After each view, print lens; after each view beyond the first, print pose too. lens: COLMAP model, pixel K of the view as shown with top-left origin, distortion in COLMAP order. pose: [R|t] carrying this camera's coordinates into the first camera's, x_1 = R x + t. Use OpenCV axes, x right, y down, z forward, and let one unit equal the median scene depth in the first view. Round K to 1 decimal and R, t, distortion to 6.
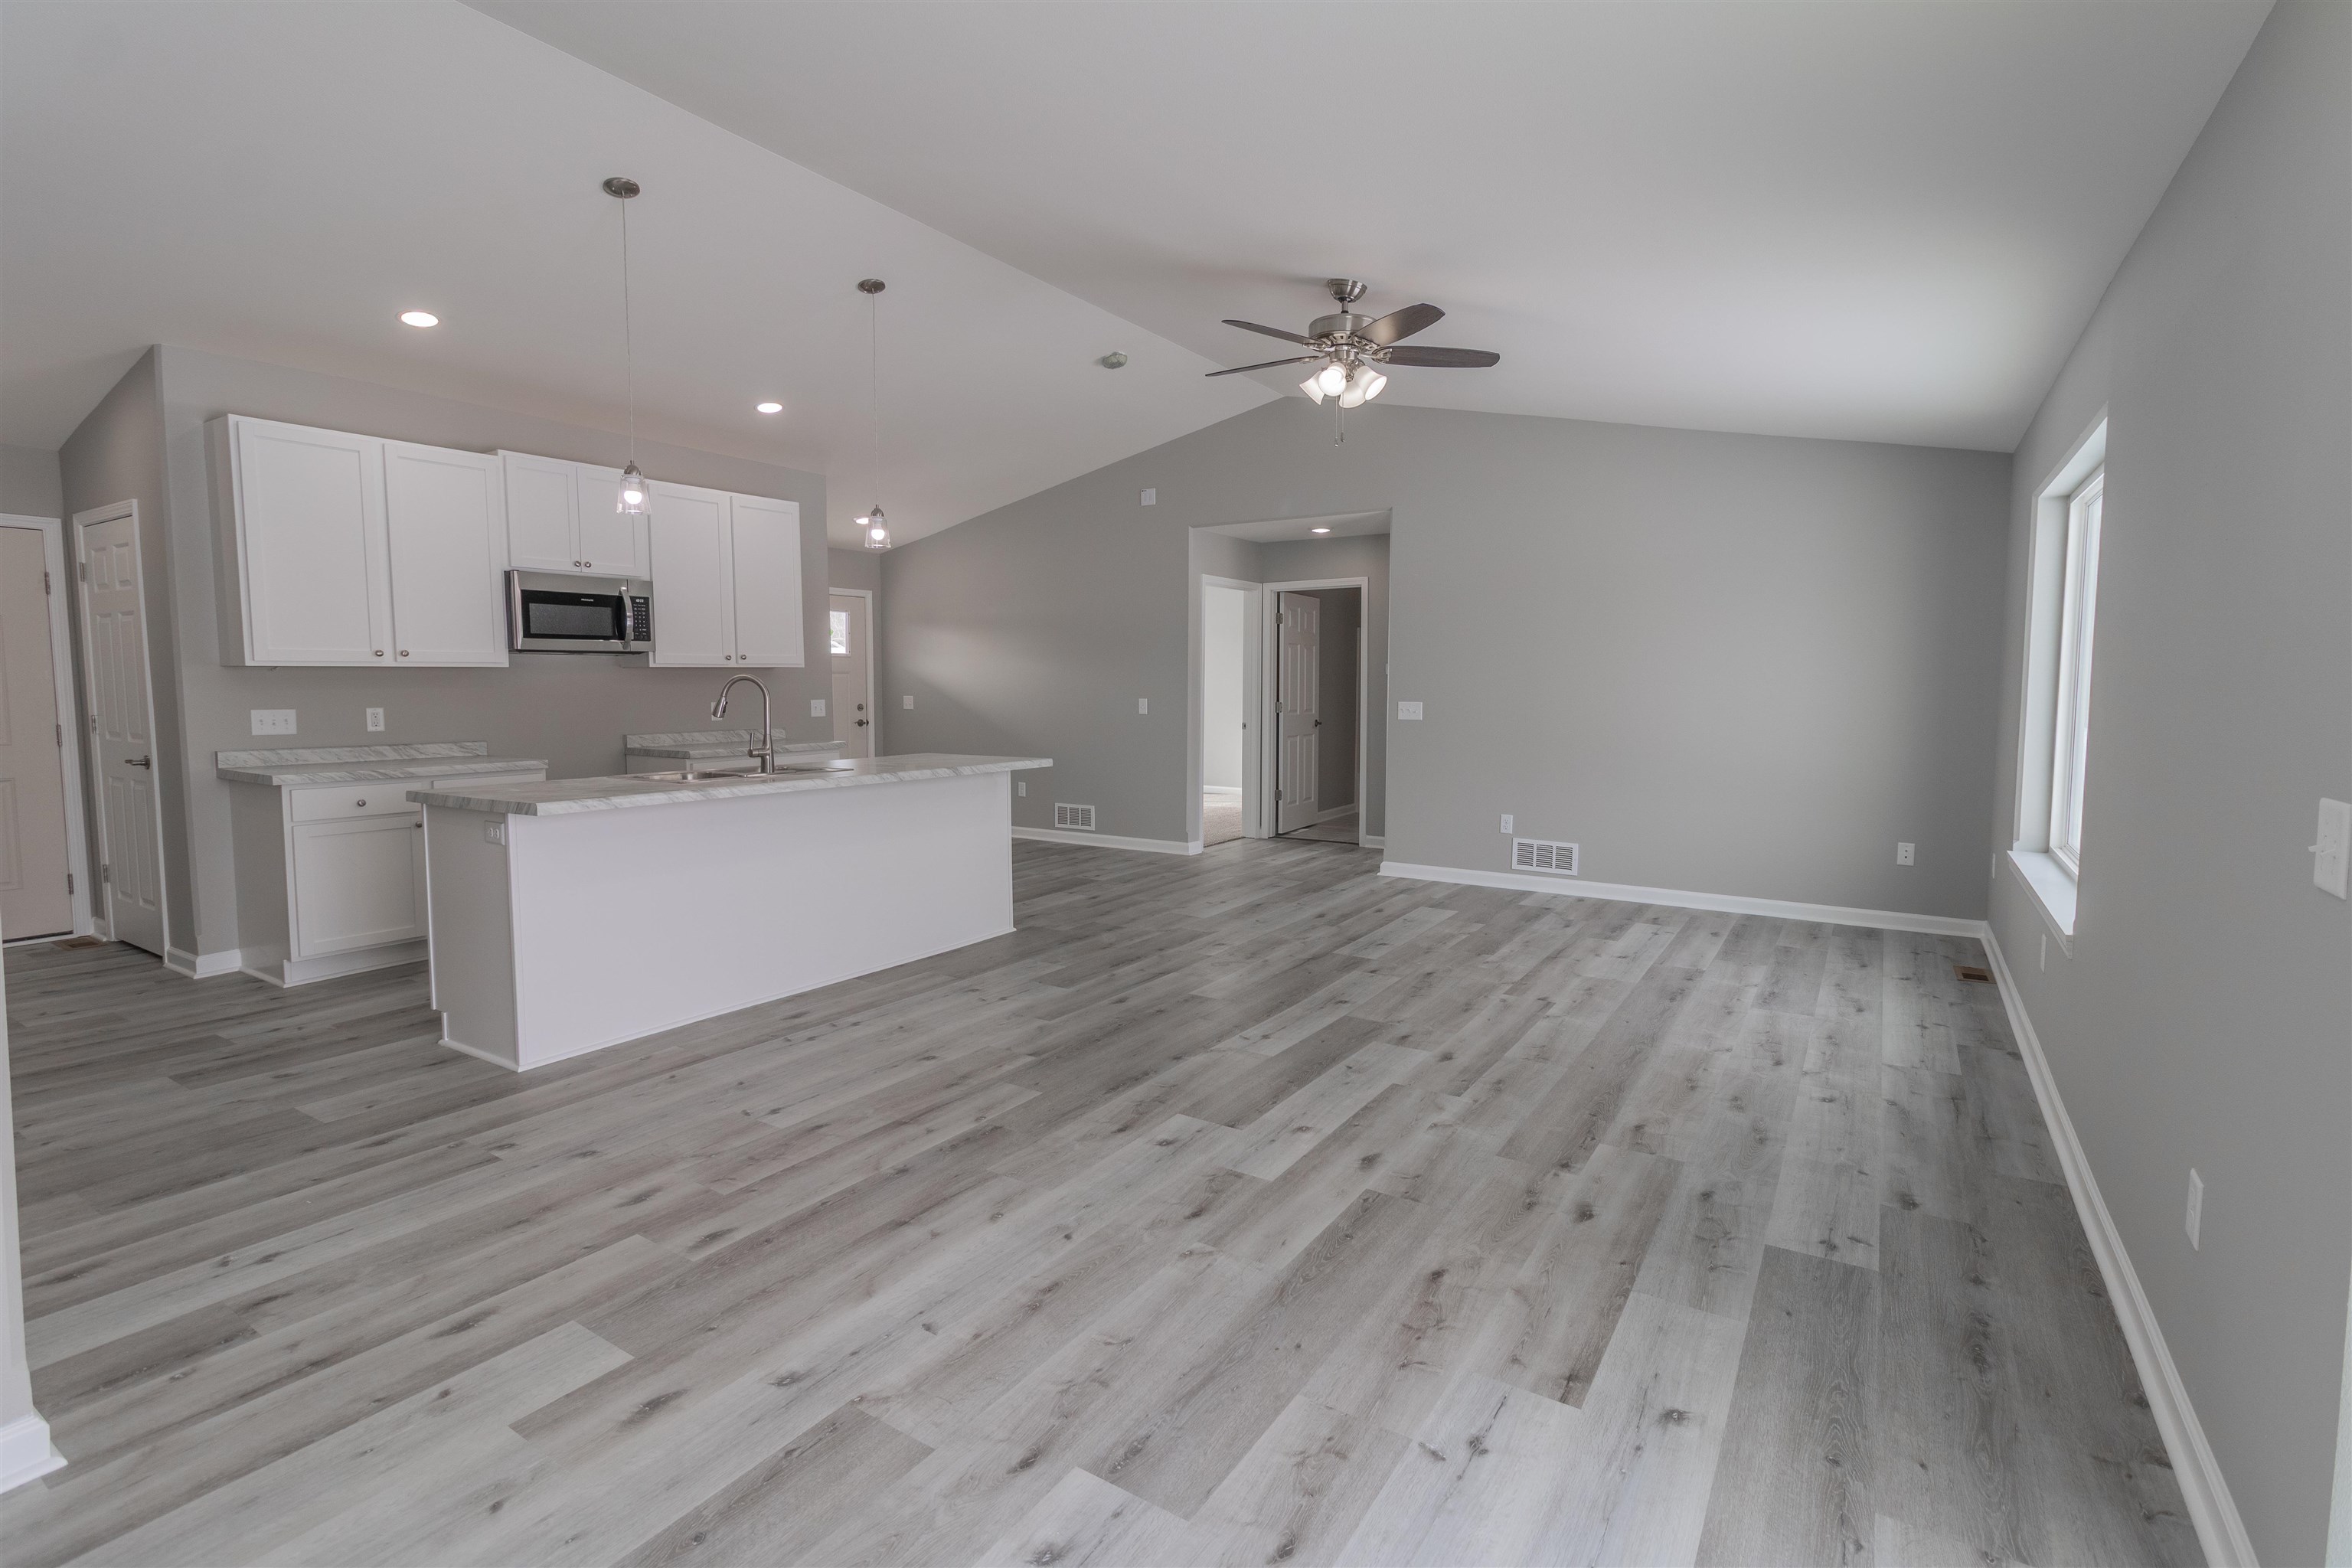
lens RADIAL K [[1082.8, 0, 1175.4], [0, 1082.8, 759.0], [0, 0, 1]] dist [0.010103, -0.000169]
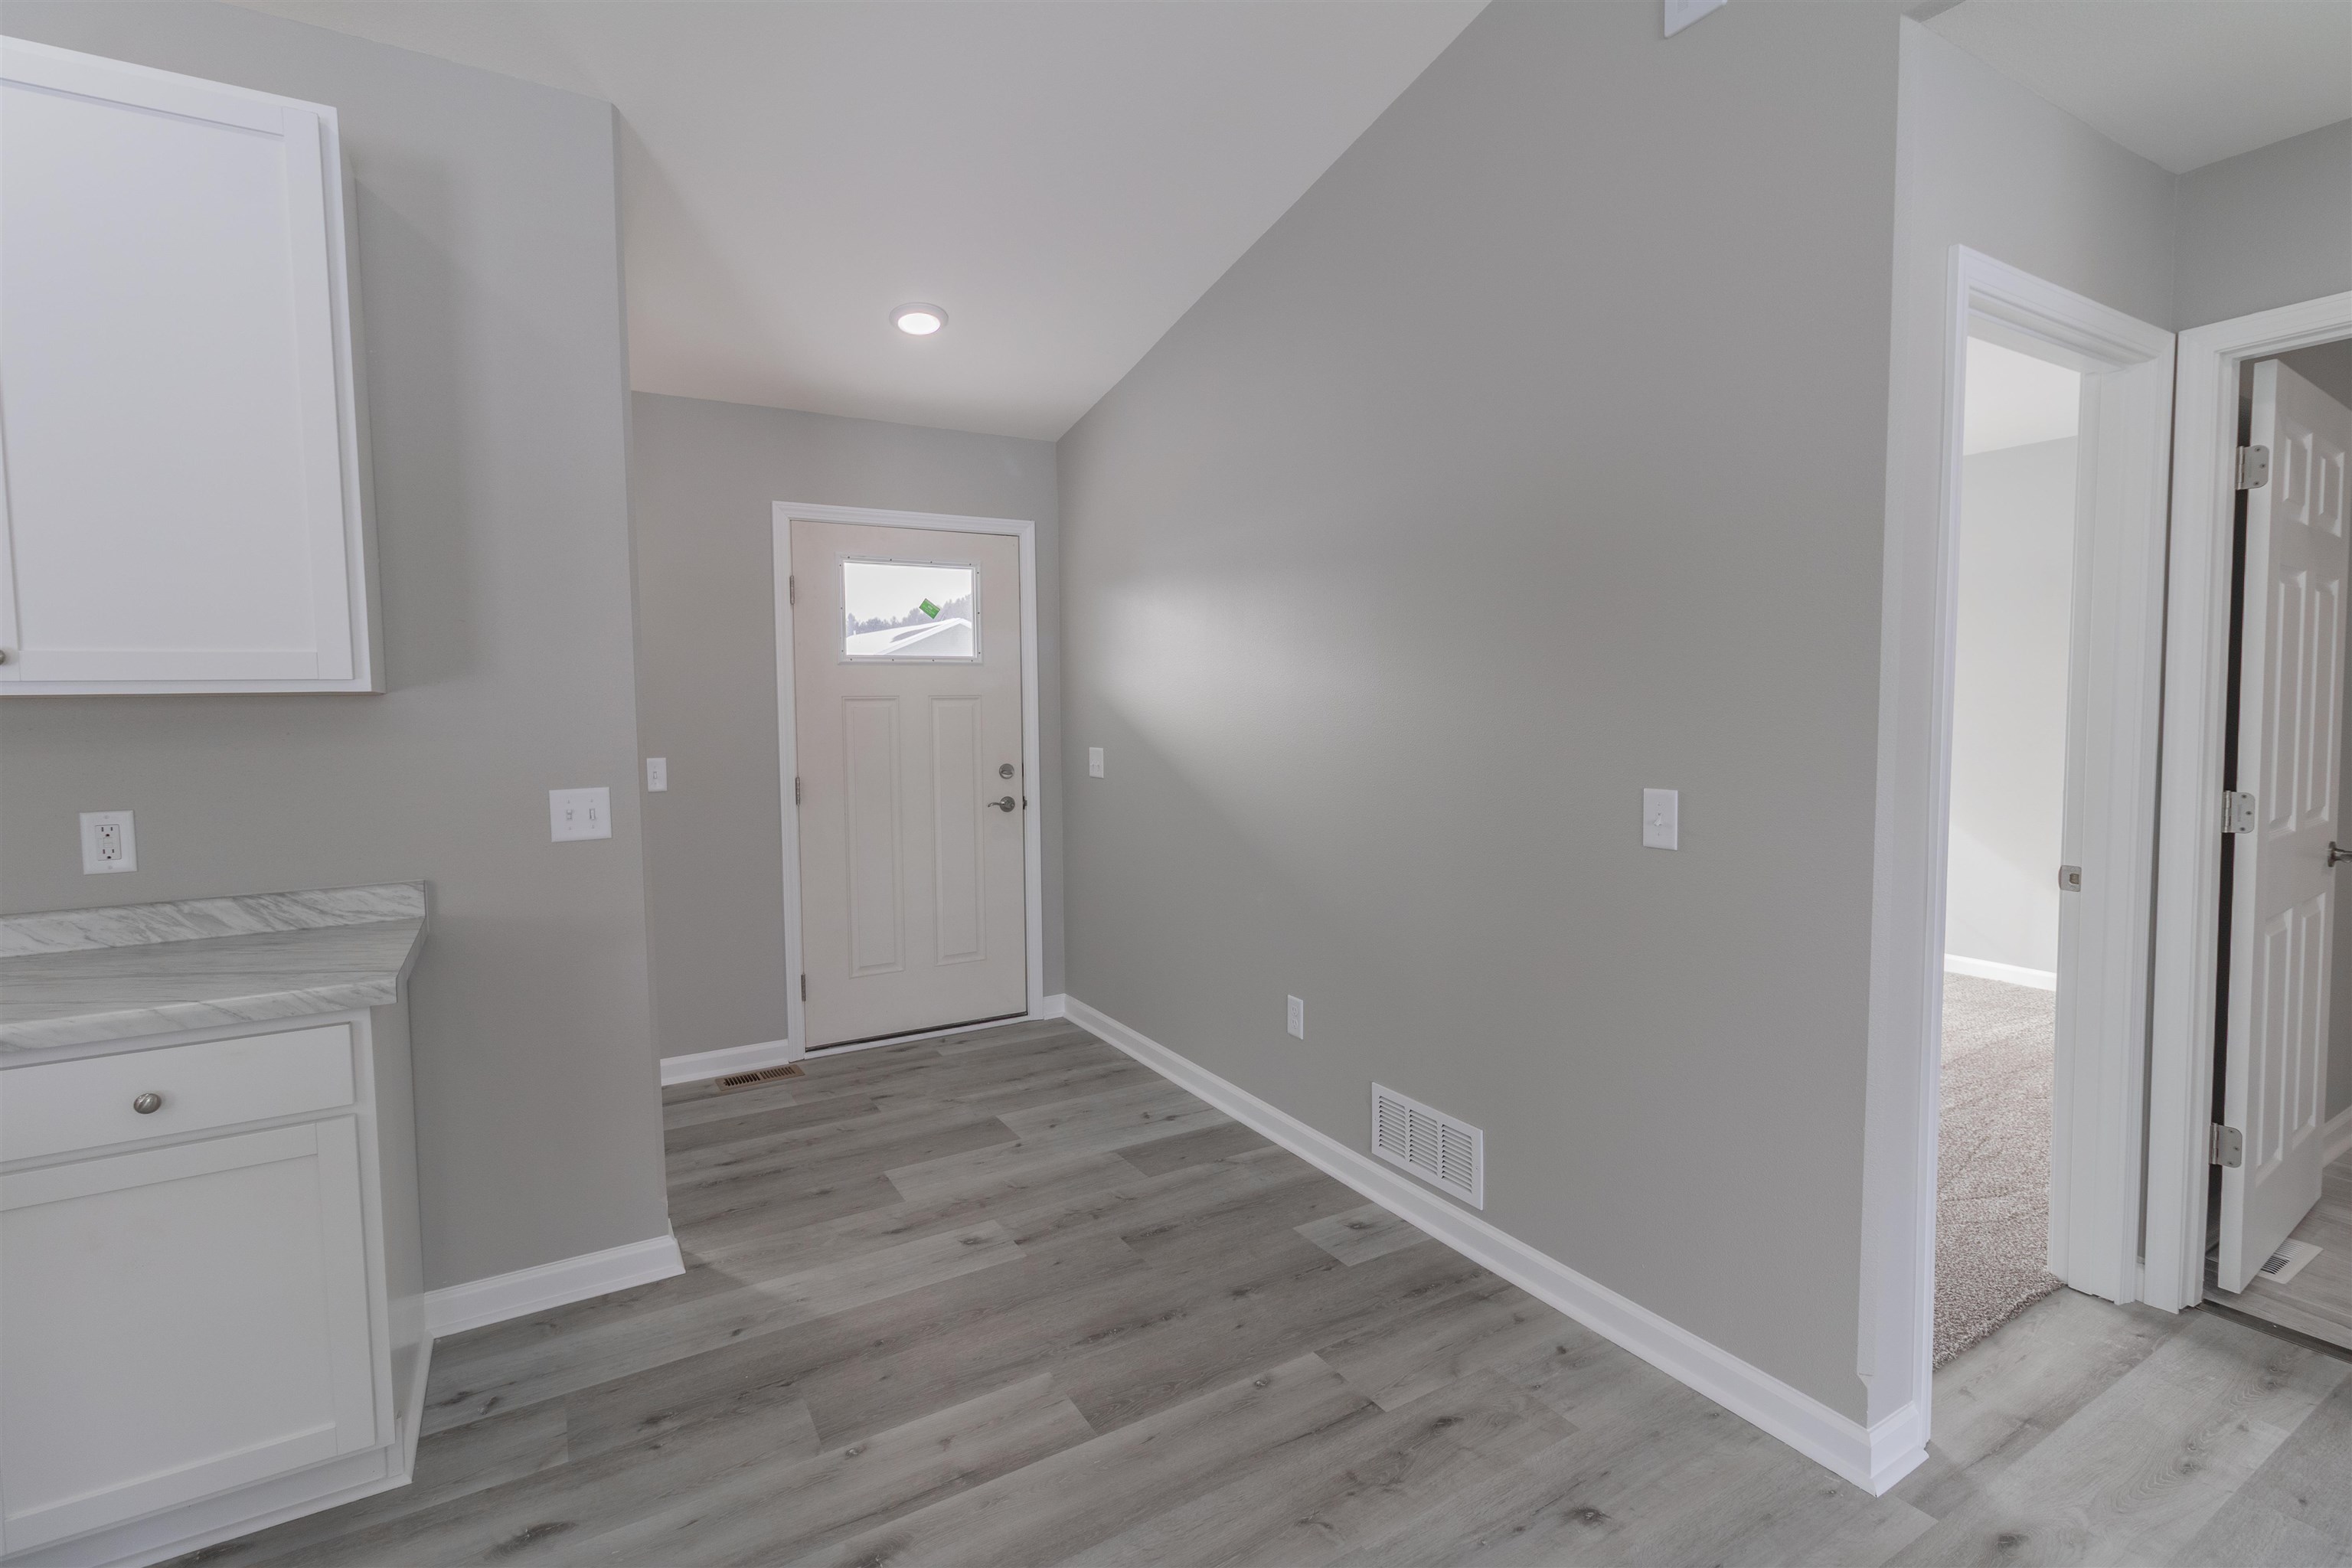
lens RADIAL K [[1121.5, 0, 1224.9], [0, 1121.5, 774.7], [0, 0, 1]] dist [0.011835, 0.000123]
pose [[0.911132, 0.010334, -0.411984, -0.021454], [-0.013730, 0.999892, -0.005285, -0.084039], [0.411885, 0.010472, 0.911176, 1.064891]]
